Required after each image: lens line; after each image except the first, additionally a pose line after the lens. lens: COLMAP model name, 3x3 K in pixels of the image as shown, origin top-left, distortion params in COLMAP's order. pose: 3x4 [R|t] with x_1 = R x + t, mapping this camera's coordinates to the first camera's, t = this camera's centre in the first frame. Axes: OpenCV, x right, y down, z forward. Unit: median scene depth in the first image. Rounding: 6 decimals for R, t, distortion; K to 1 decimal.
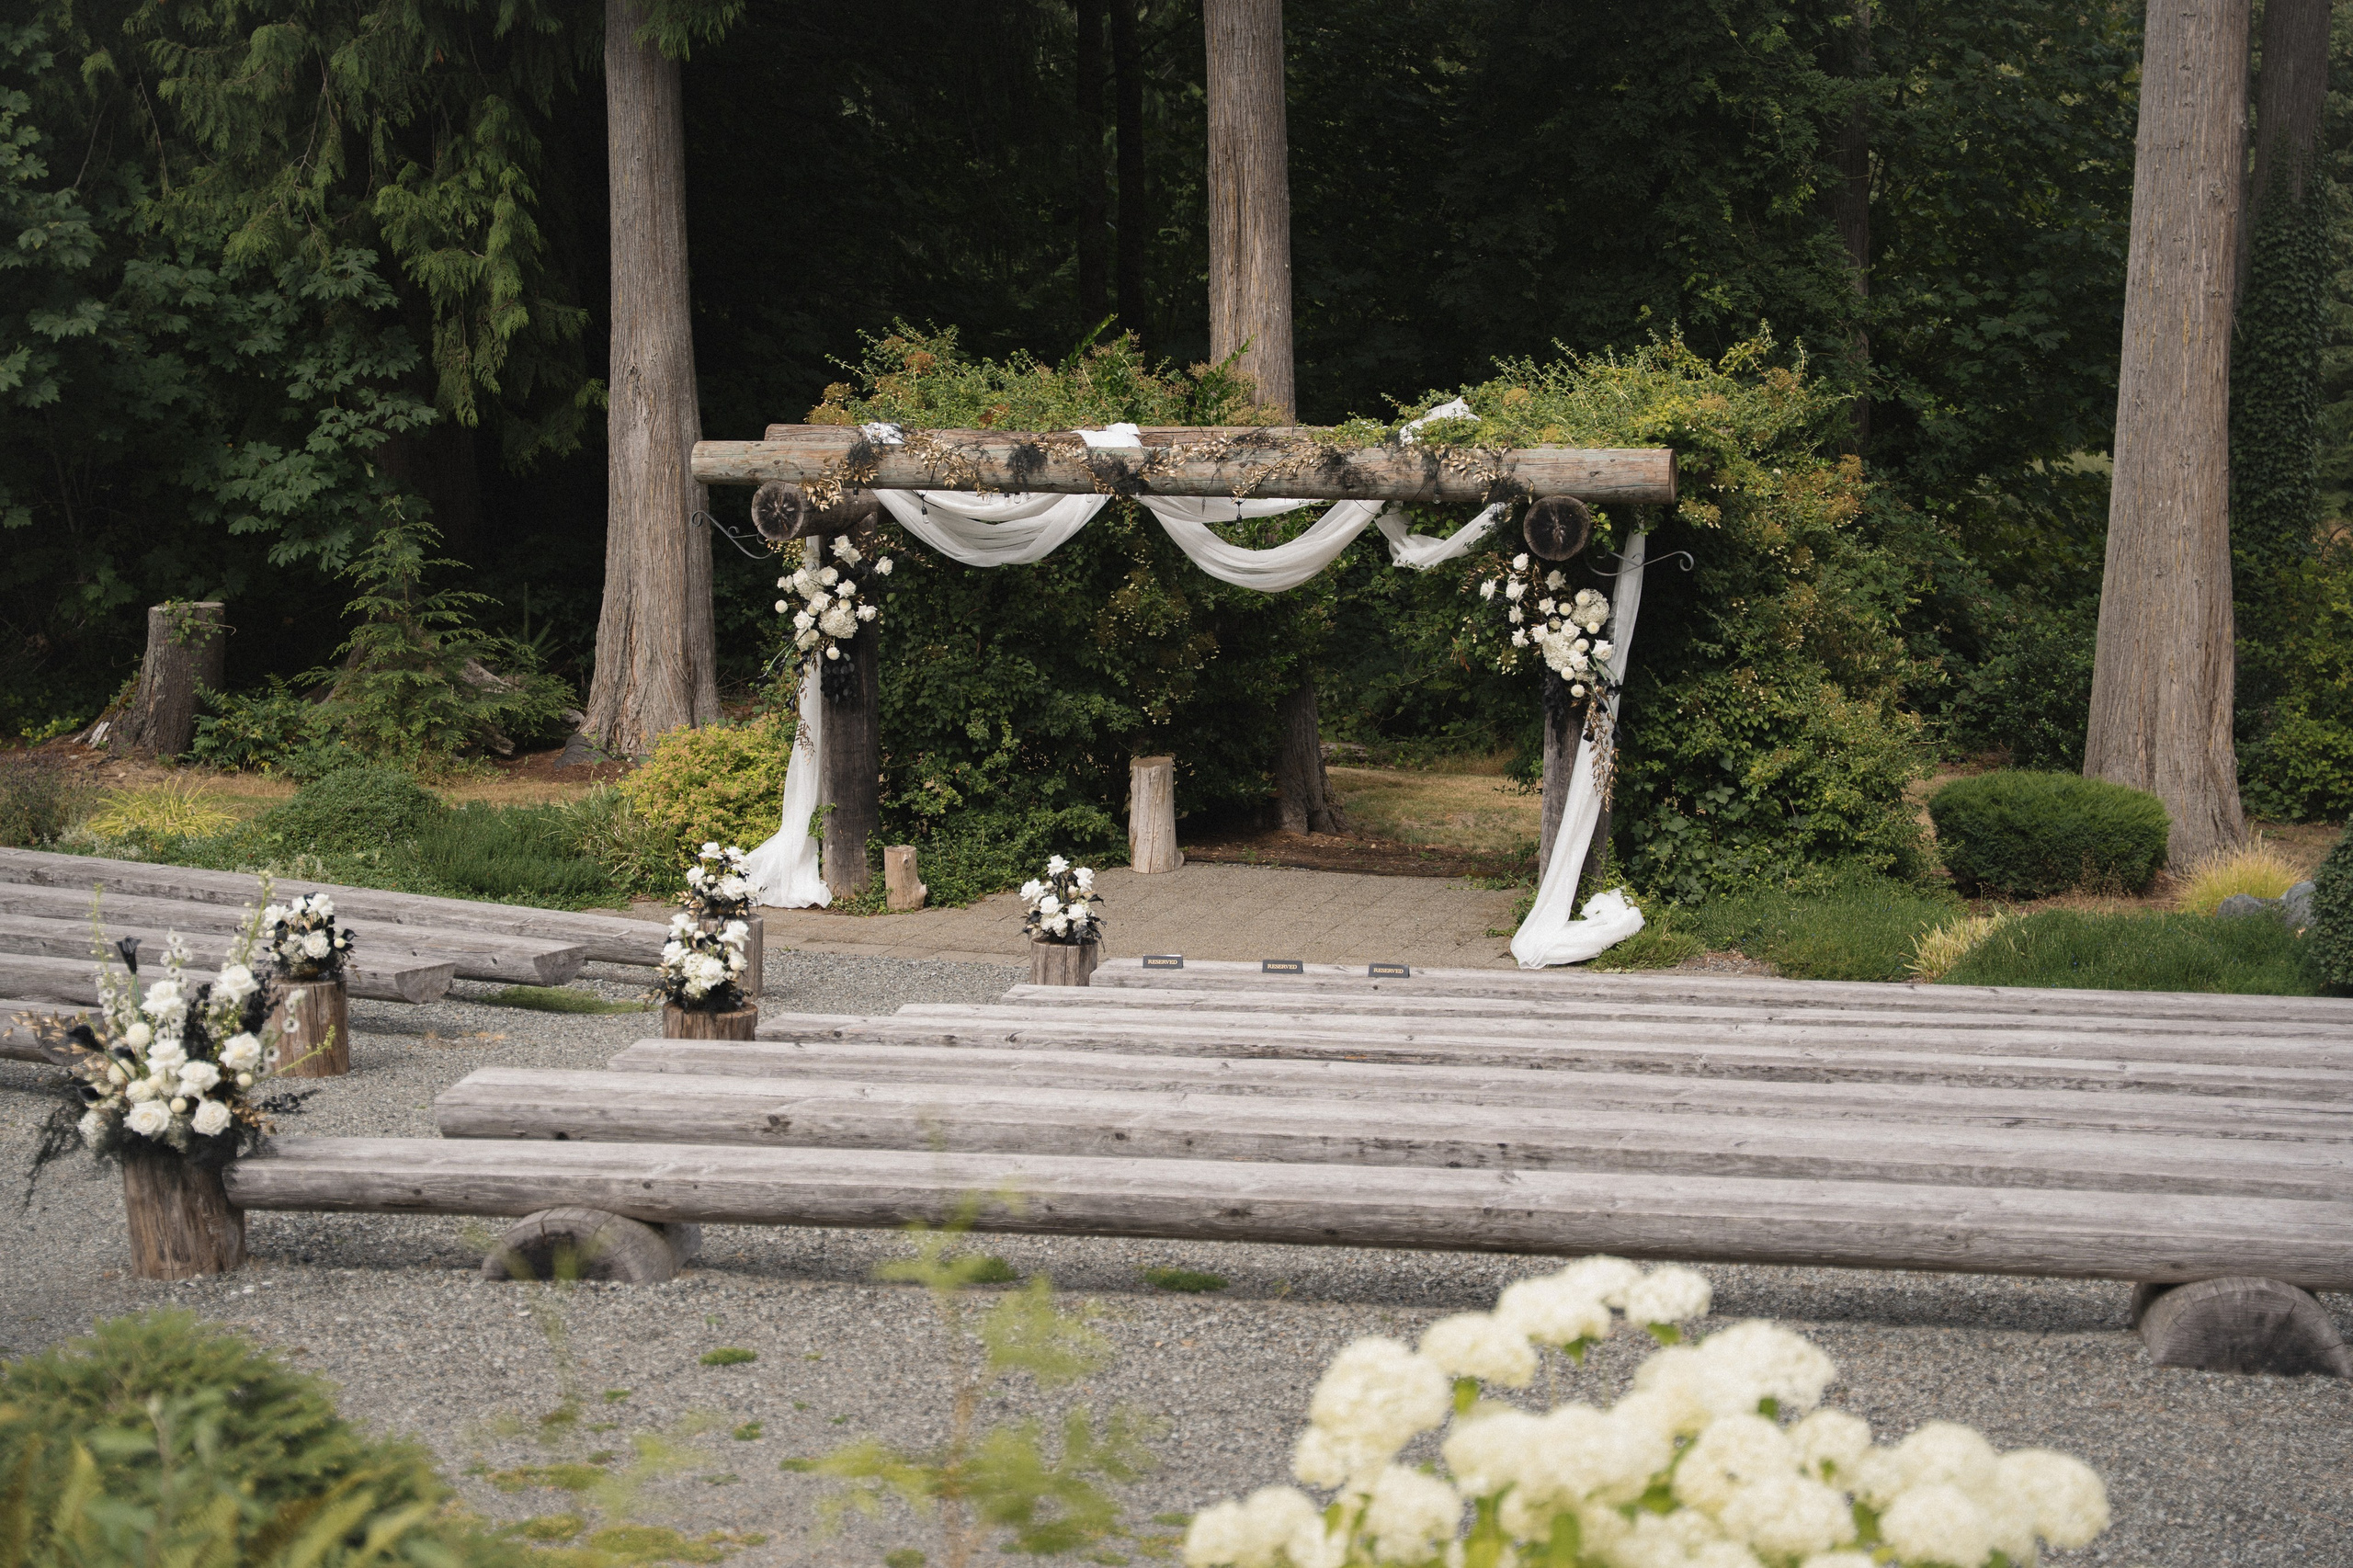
lens RADIAL K [[3894.7, 0, 1196.7], [0, 3894.7, 774.3], [0, 0, 1]] dist [0.190593, 0.000000]
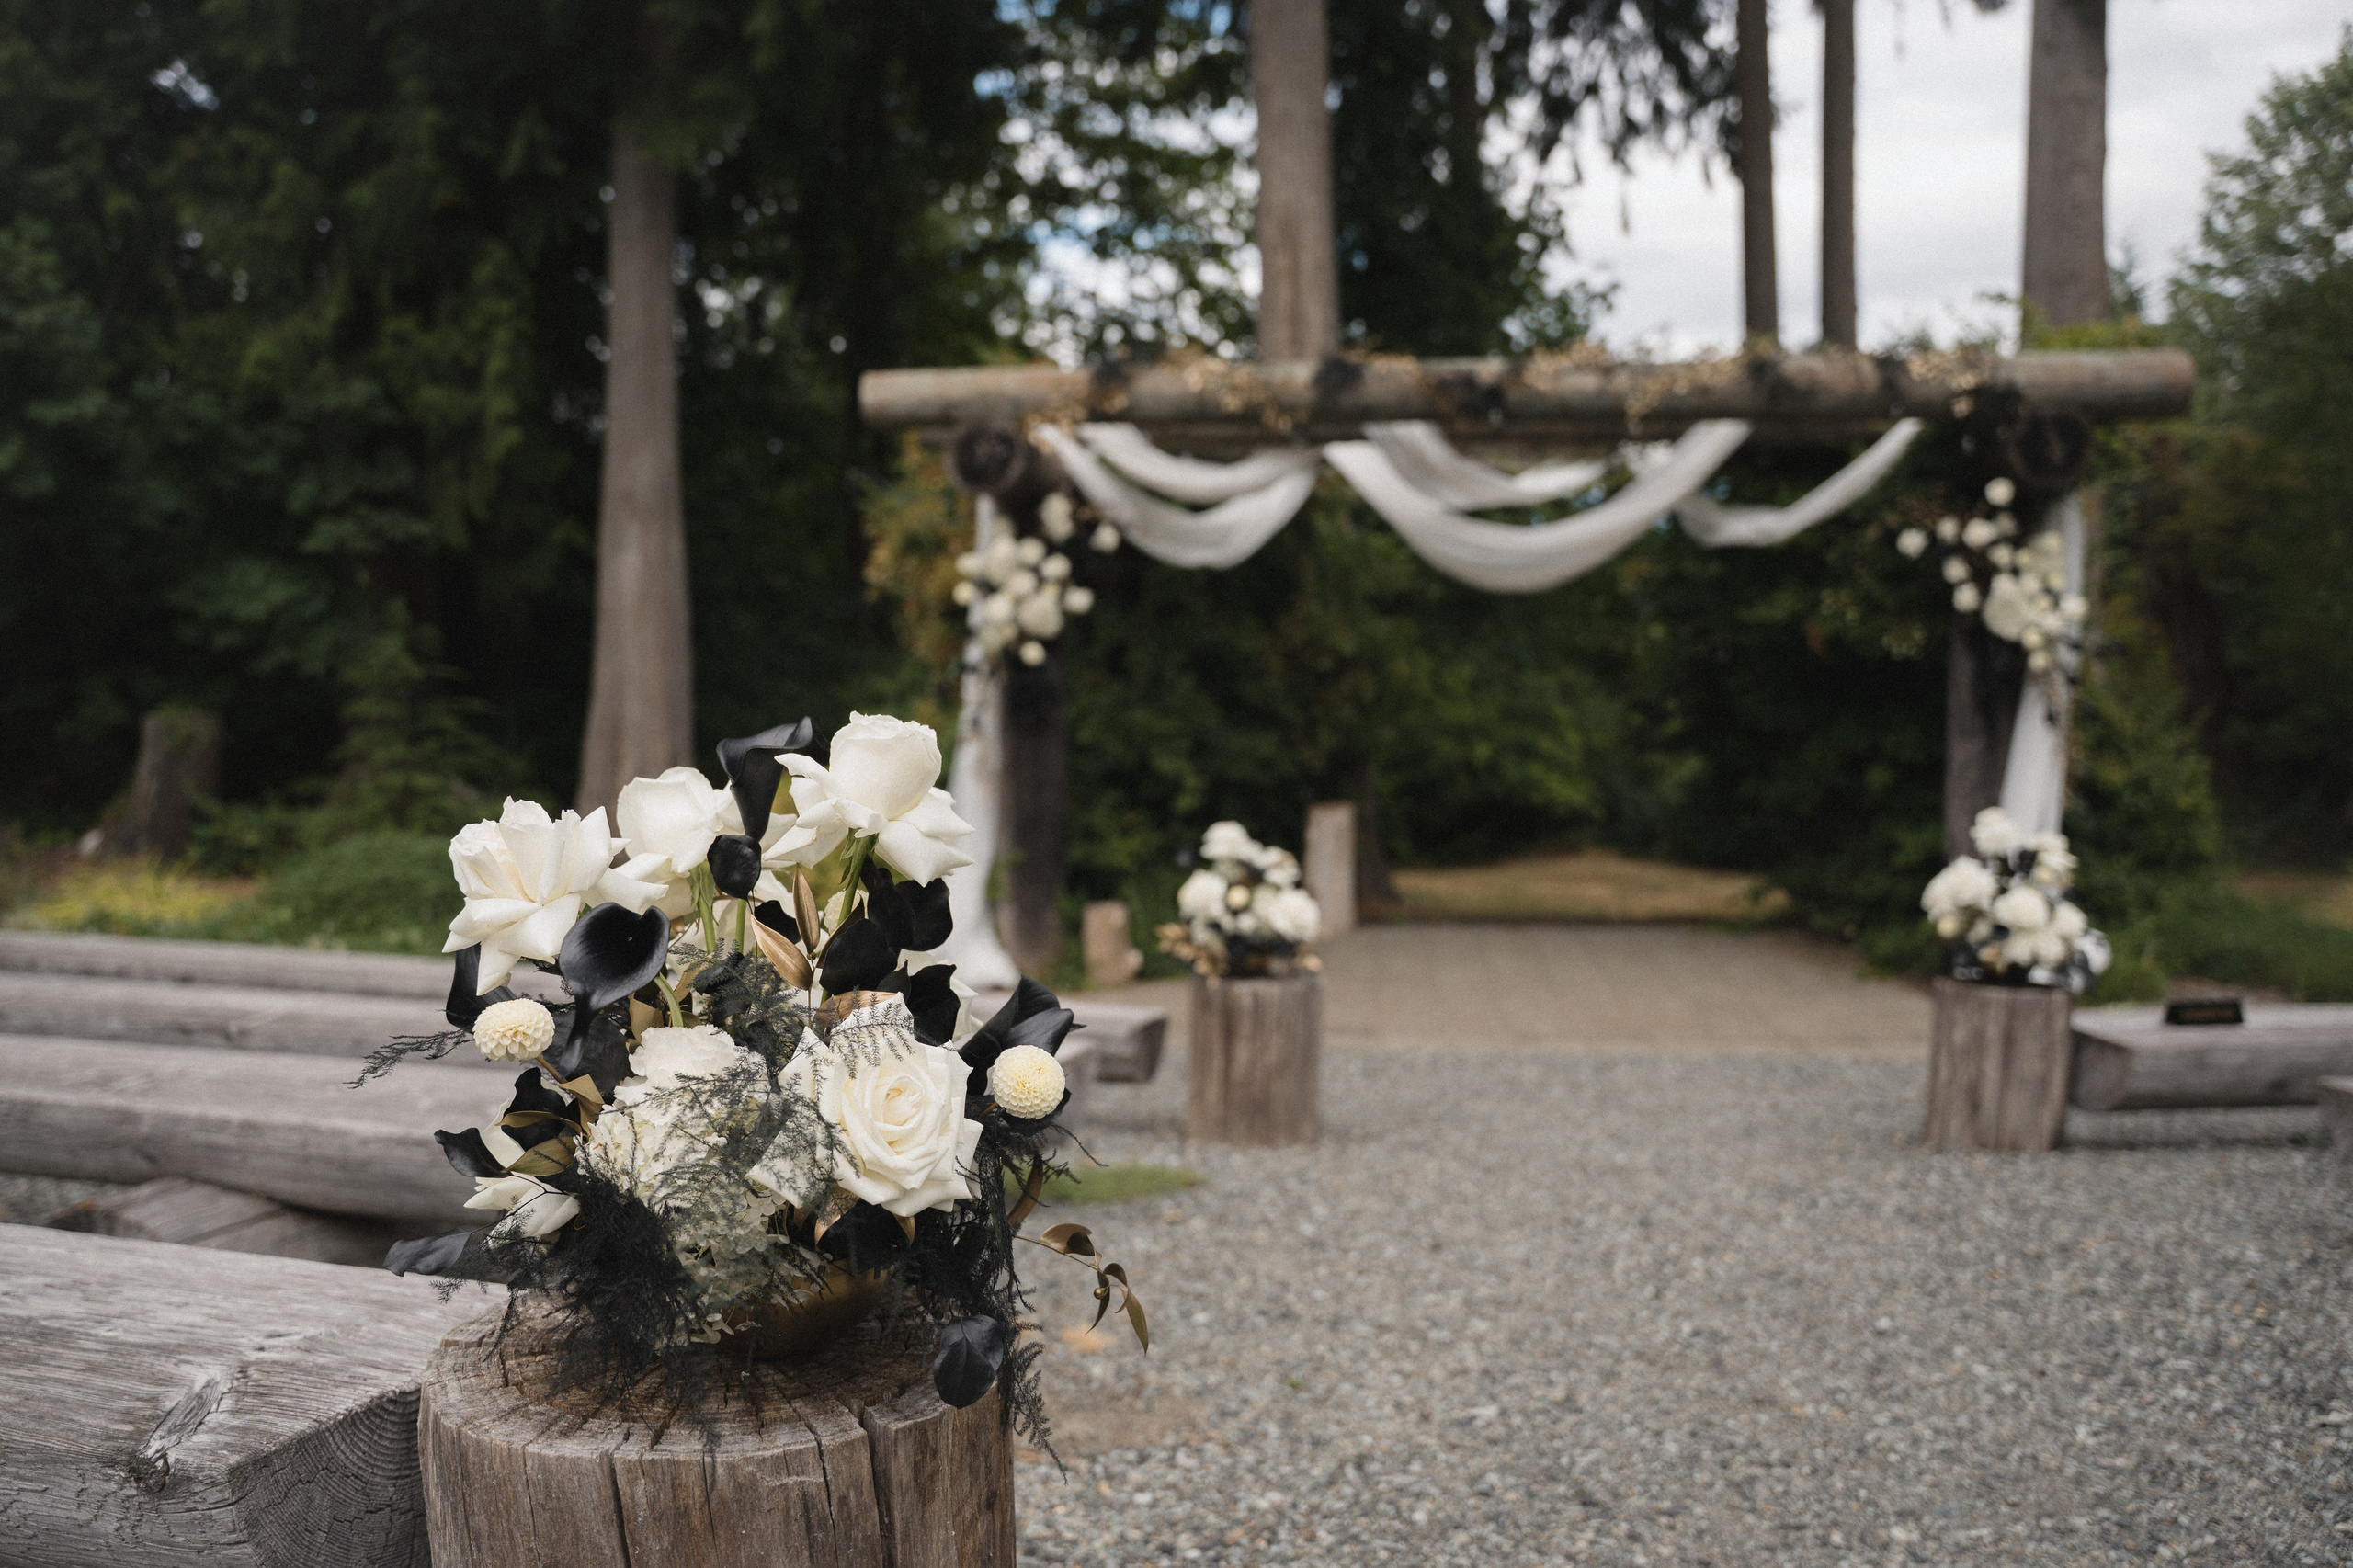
lens RADIAL K [[1818.2, 0, 1133.7], [0, 1818.2, 763.0], [0, 0, 1]] dist [-0.115917, 0.022796]
pose [[0.972400, -0.011503, 0.233038, -0.162548], [0.035164, 0.994601, -0.097635, 0.027254], [-0.230657, 0.103135, 0.967554, 0.666637]]
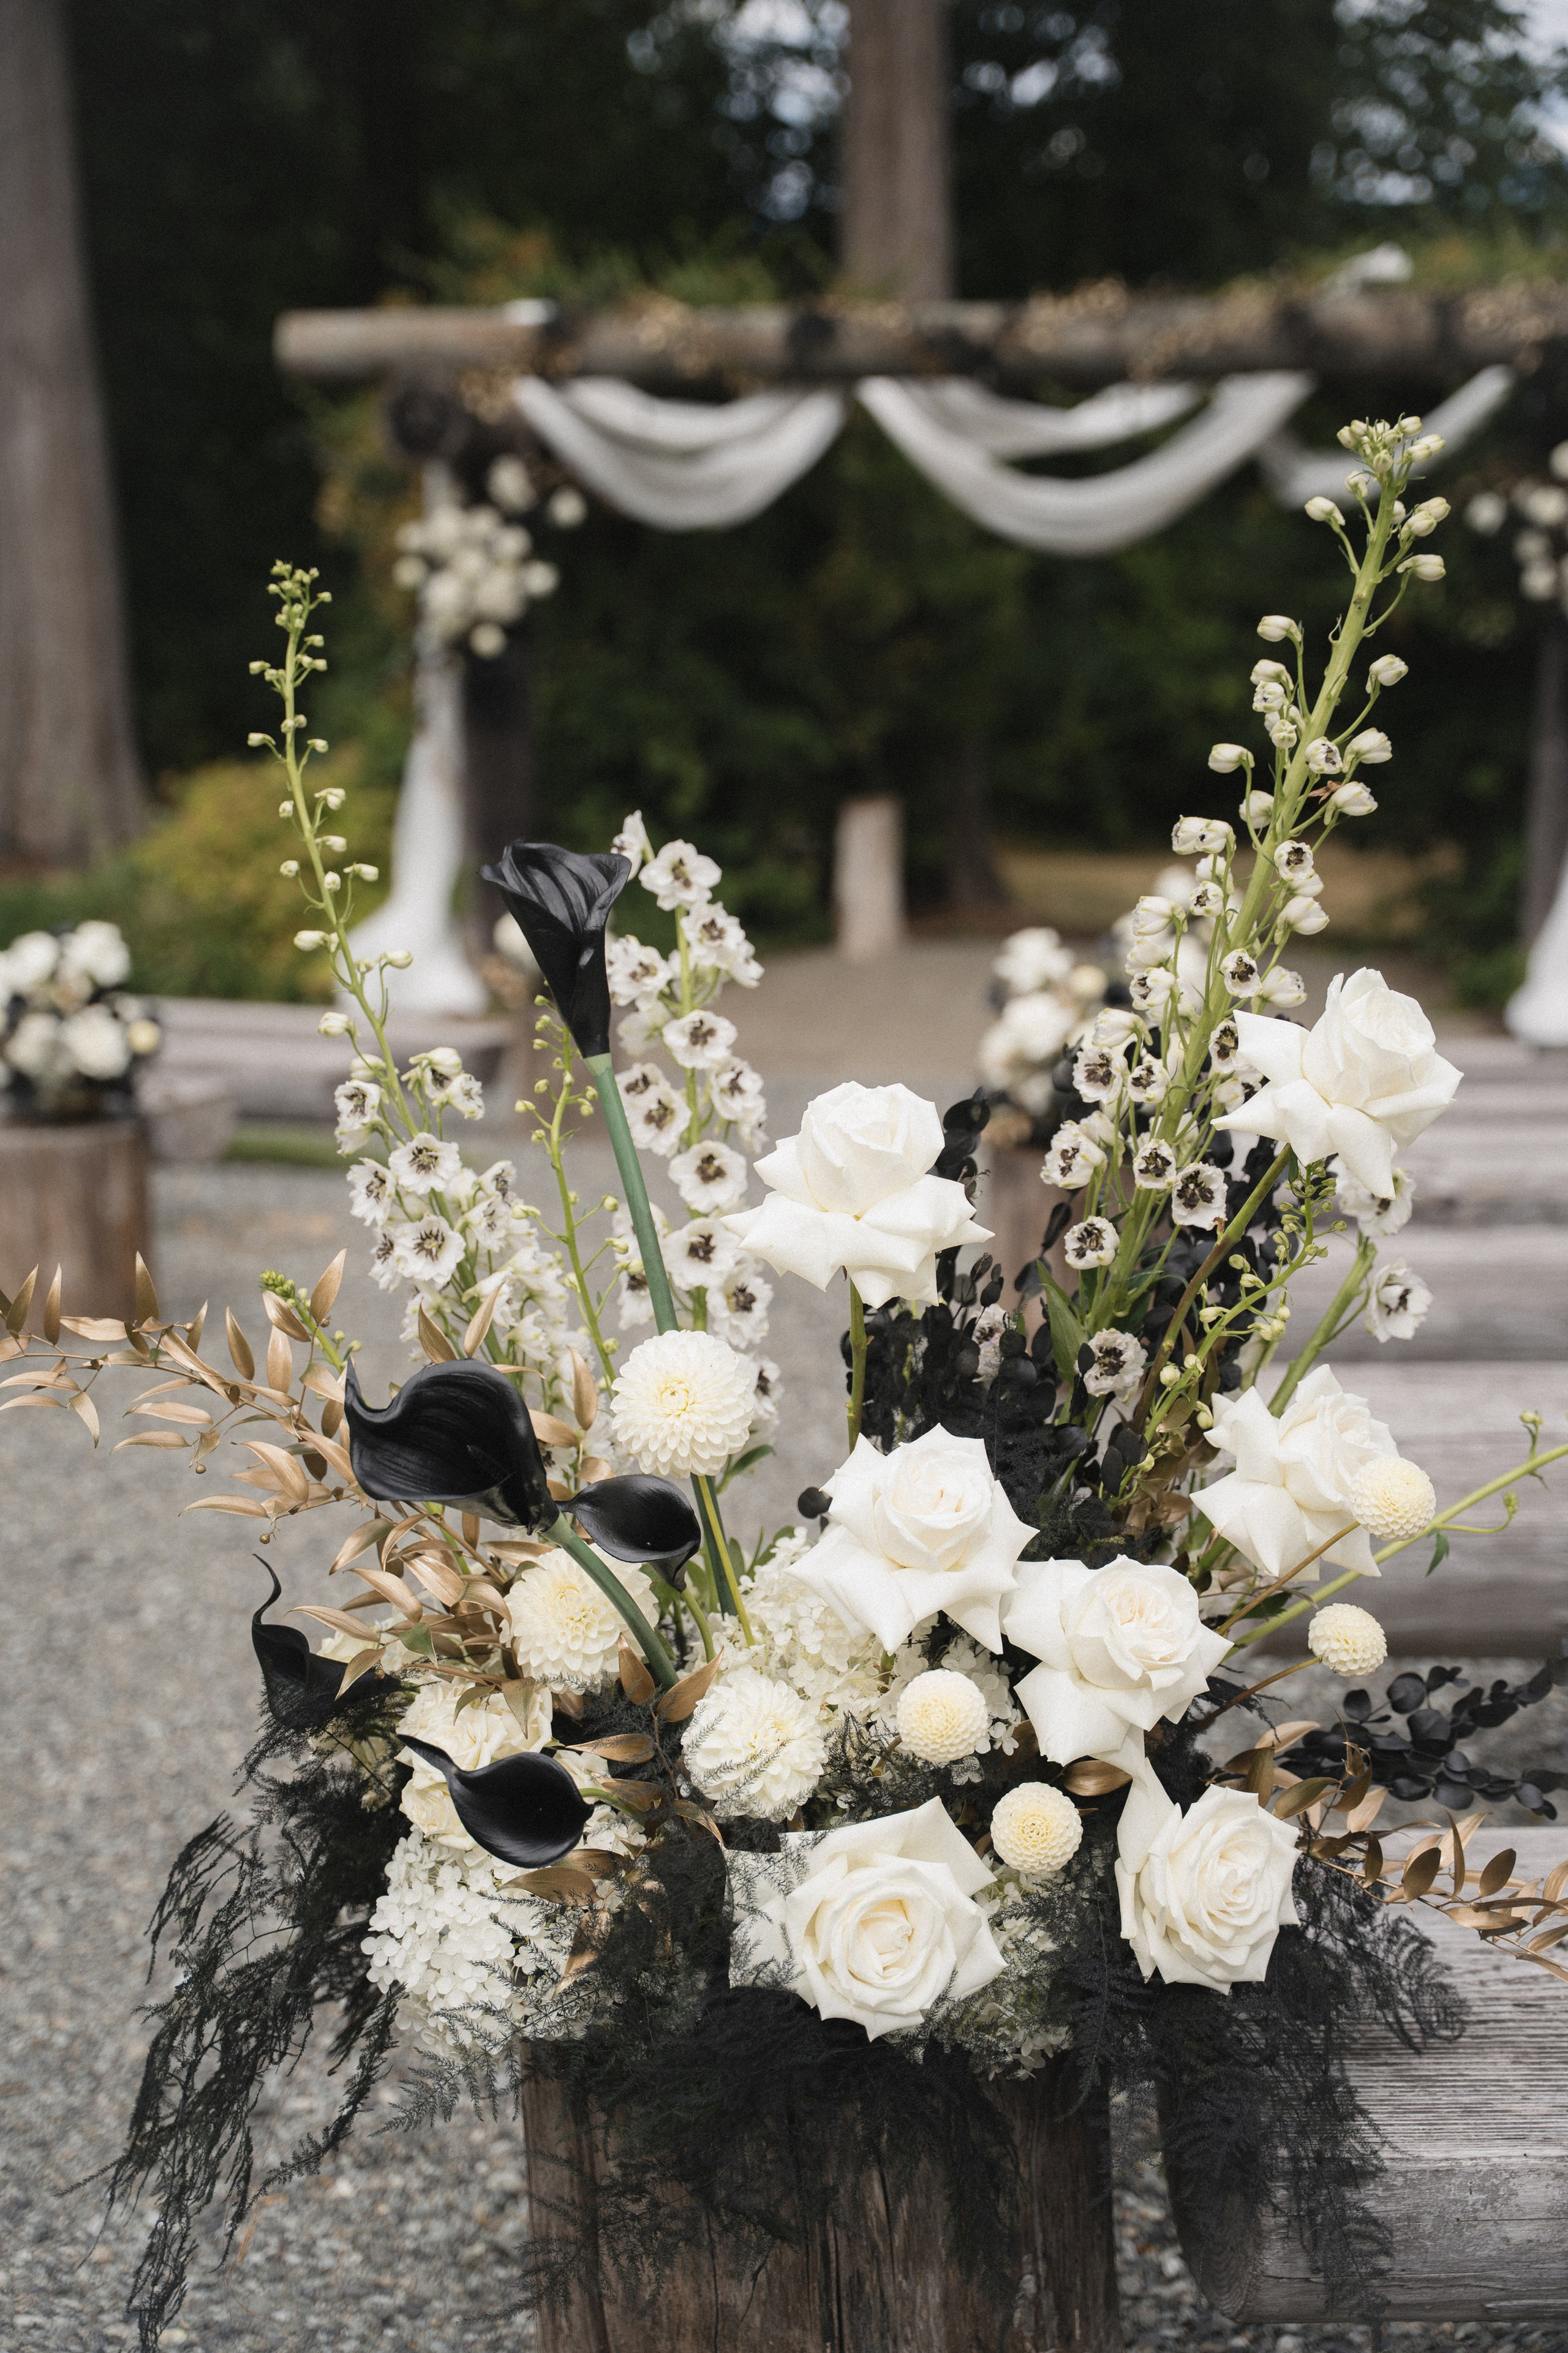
lens RADIAL K [[3105.4, 0, 791.2], [0, 3105.4, 1179.5], [0, 0, 1]] dist [0.104183, 0.000000]
pose [[0.982001, -0.043039, 0.183908, -0.150424], [0.029319, 0.996624, 0.076683, 0.023969], [-0.186588, -0.069910, 0.979948, 0.452858]]
